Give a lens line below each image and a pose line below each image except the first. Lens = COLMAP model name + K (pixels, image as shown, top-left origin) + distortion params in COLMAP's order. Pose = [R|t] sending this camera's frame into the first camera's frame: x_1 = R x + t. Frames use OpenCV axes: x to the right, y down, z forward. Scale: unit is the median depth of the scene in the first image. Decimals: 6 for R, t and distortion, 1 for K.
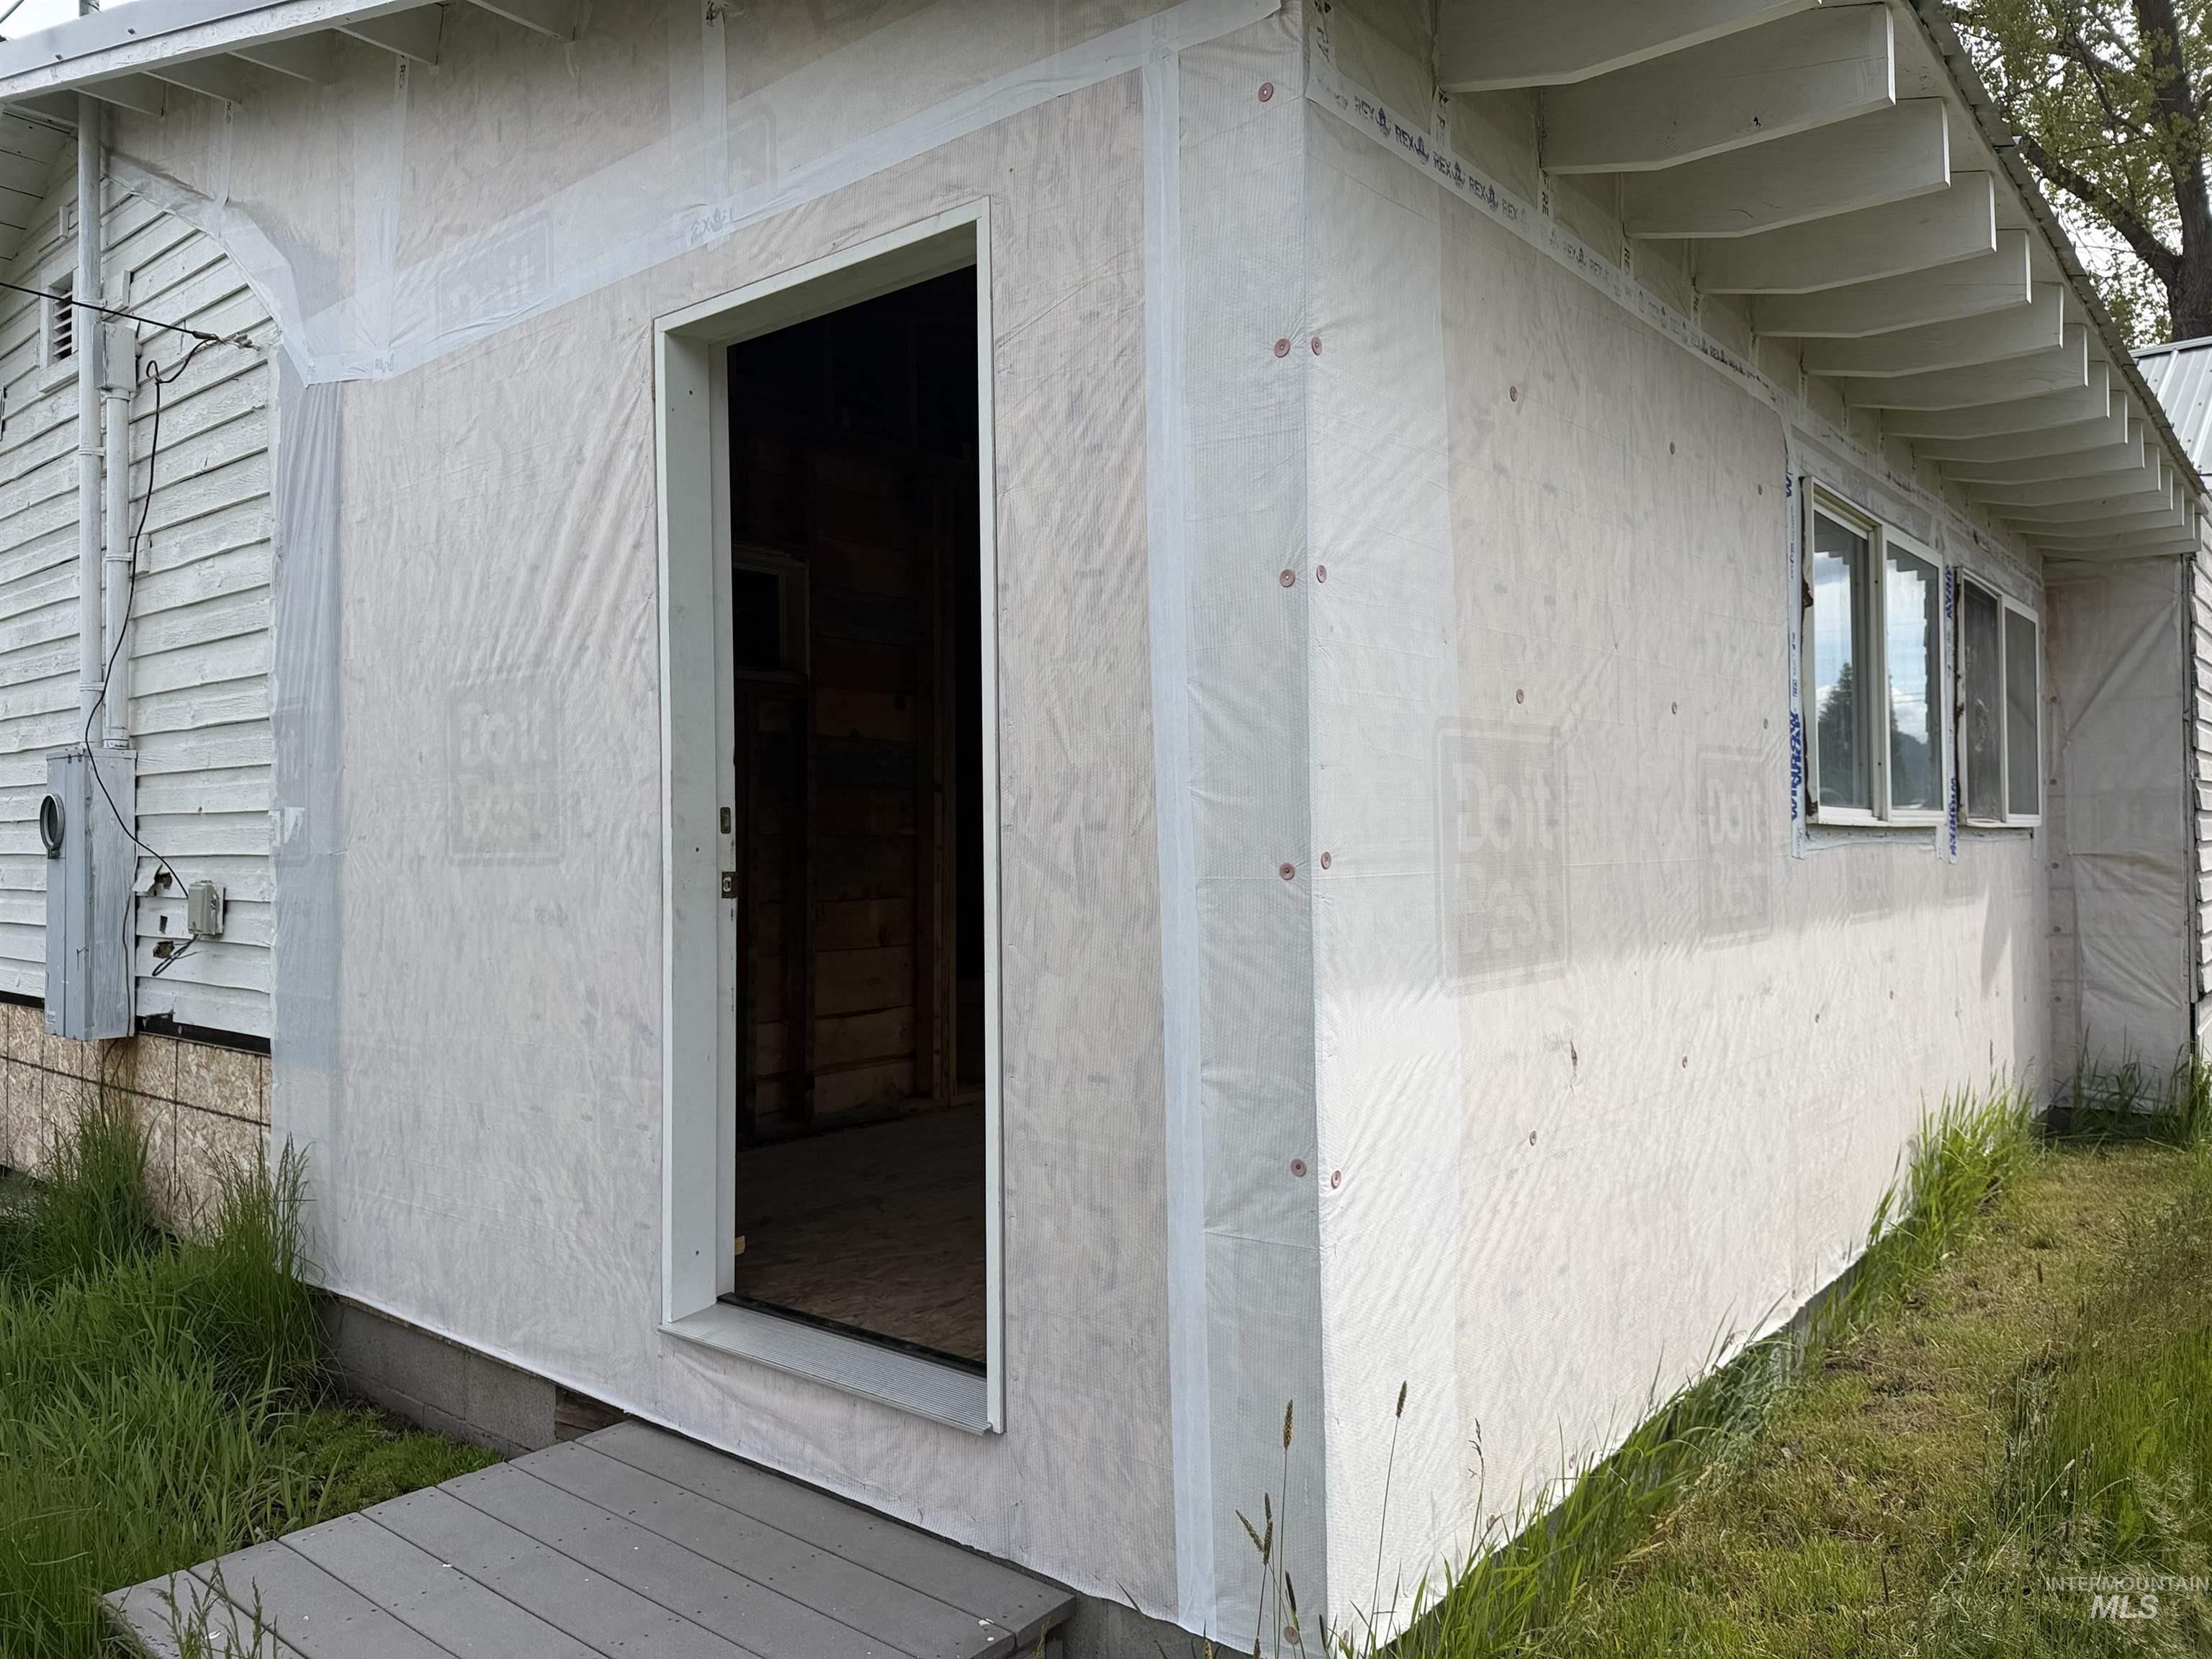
lens RADIAL K [[1545.1, 0, 1106.0], [0, 1545.1, 827.3], [0, 0, 1]] dist [0.041317, -0.040948]
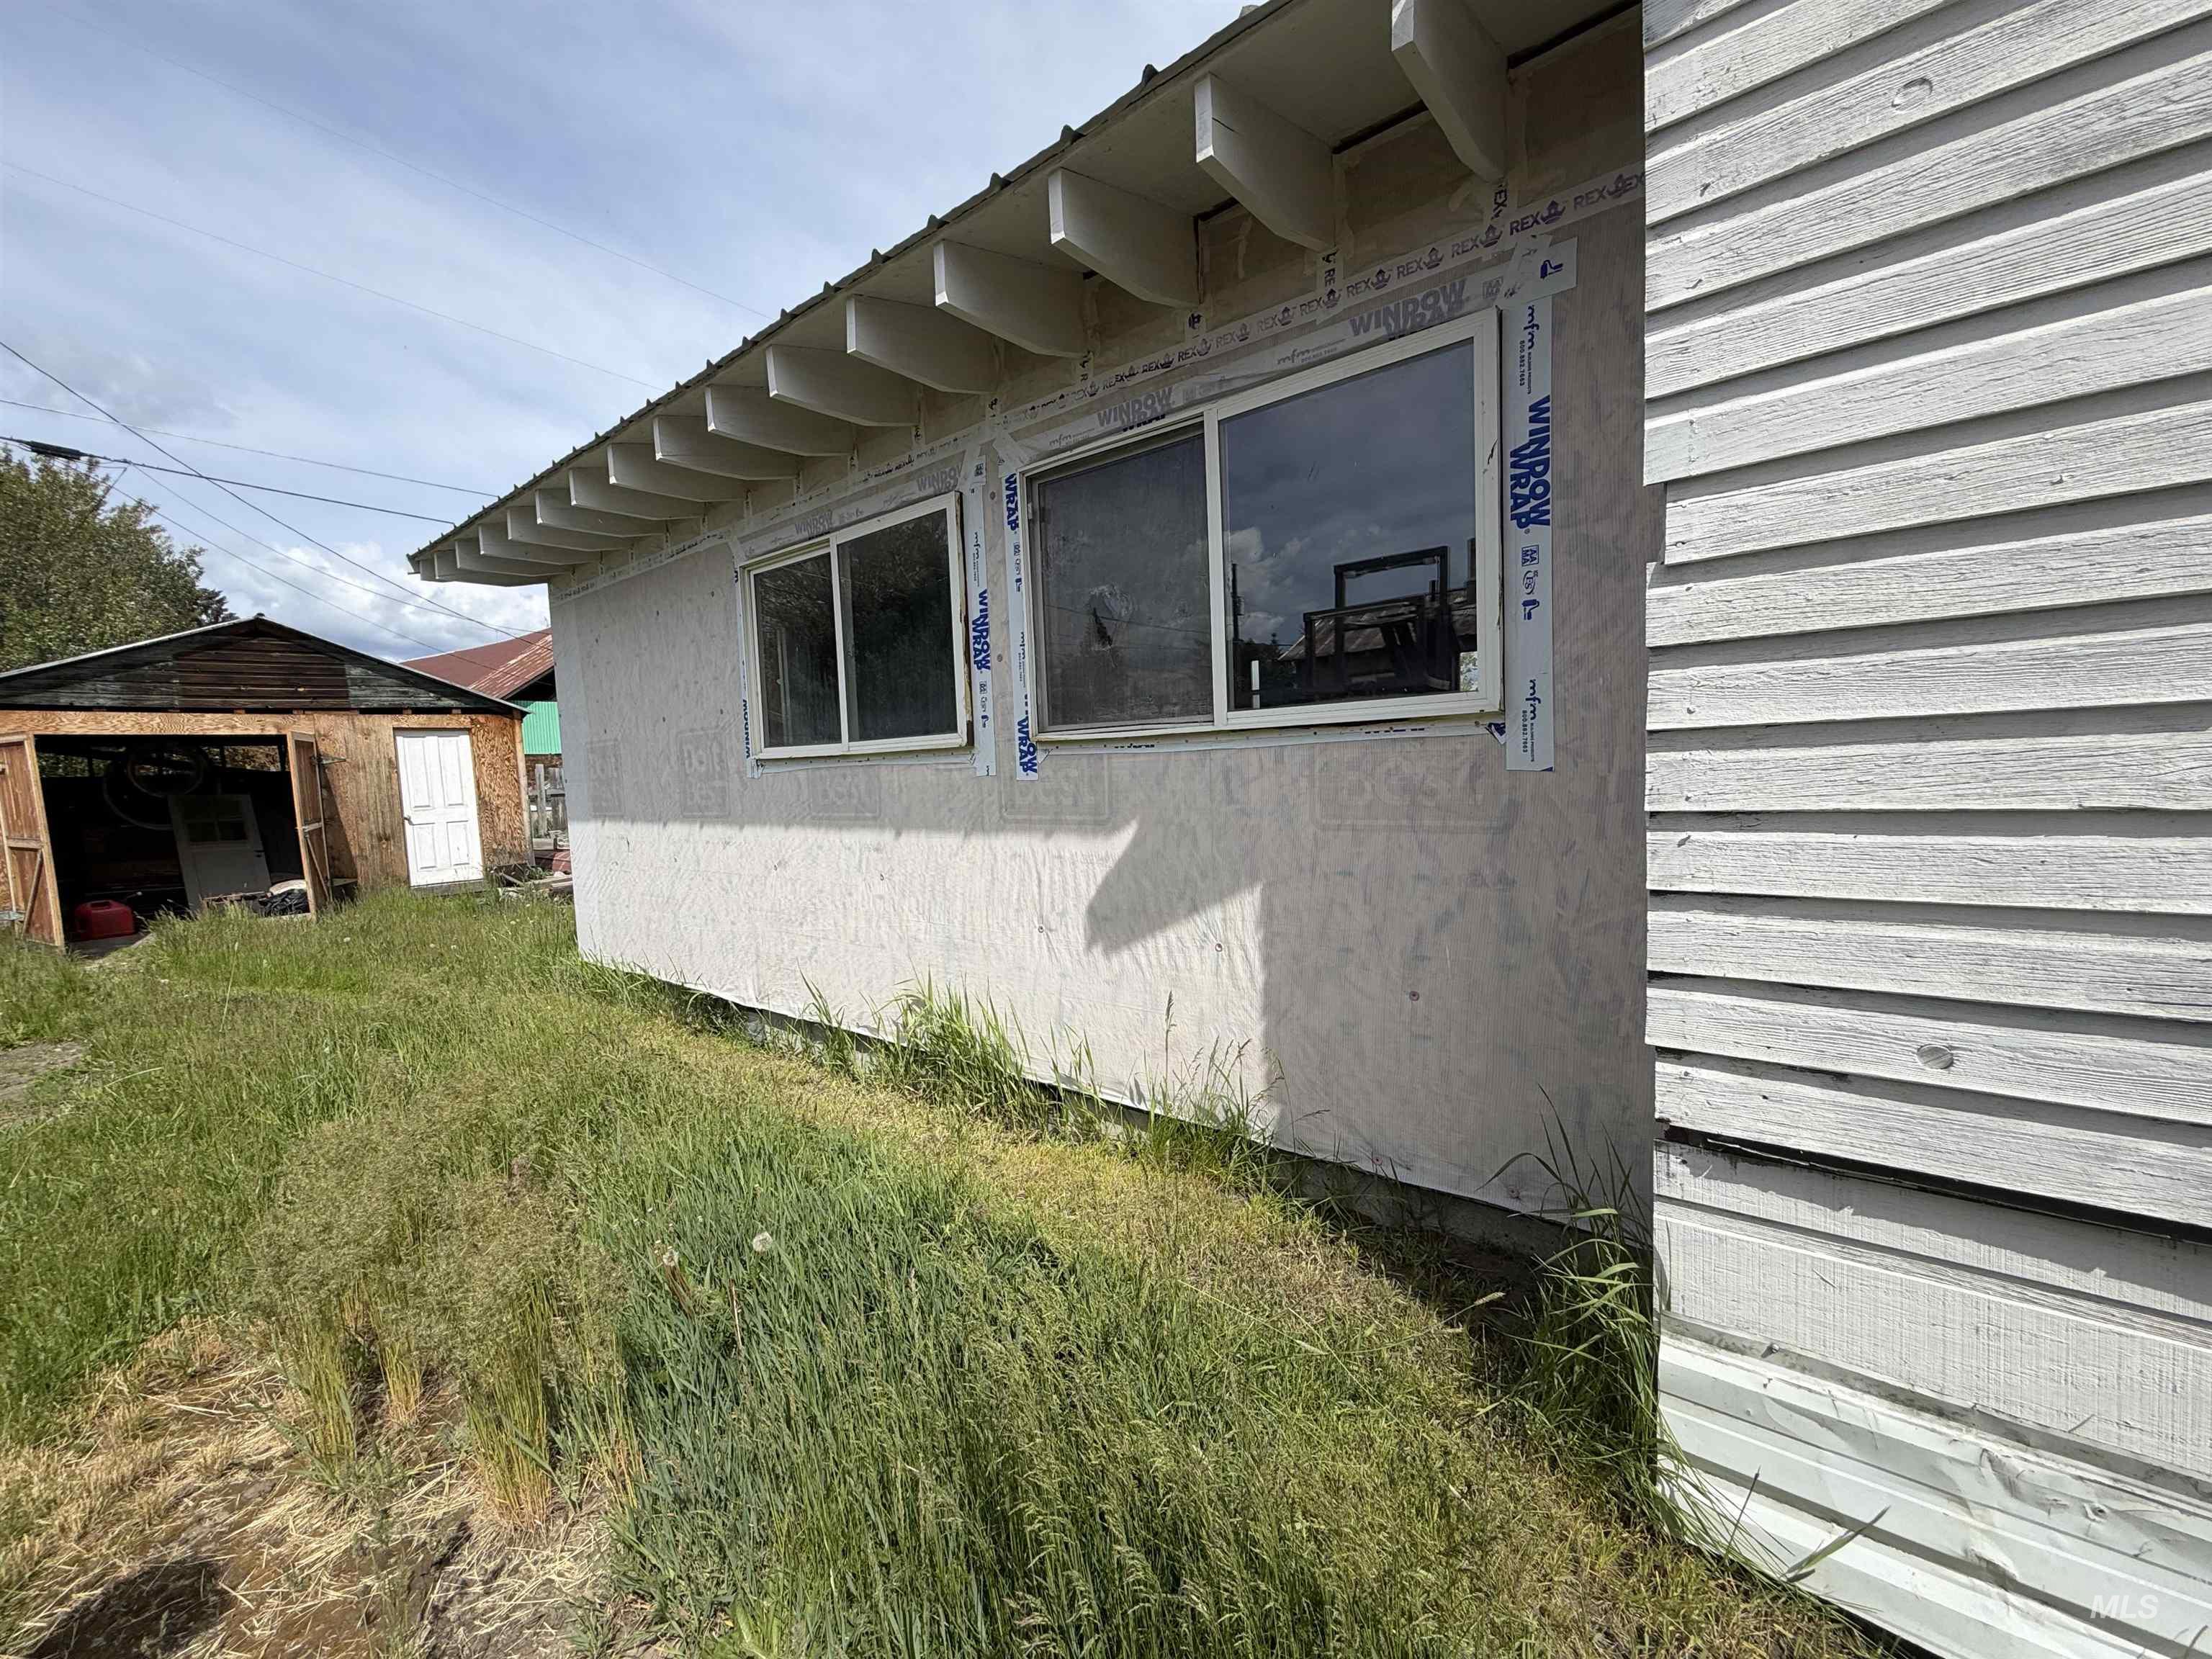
lens RADIAL K [[885.4, 0, 1107.0], [0, 885.4, 833.2], [0, 0, 1]] dist [0.000181, 0.000266]
pose [[0.010715, 0.080264, -0.996716, 1.611443], [0.044082, 0.995766, 0.080662, 0.019825], [0.998970, -0.044802, 0.007131, 1.509568]]
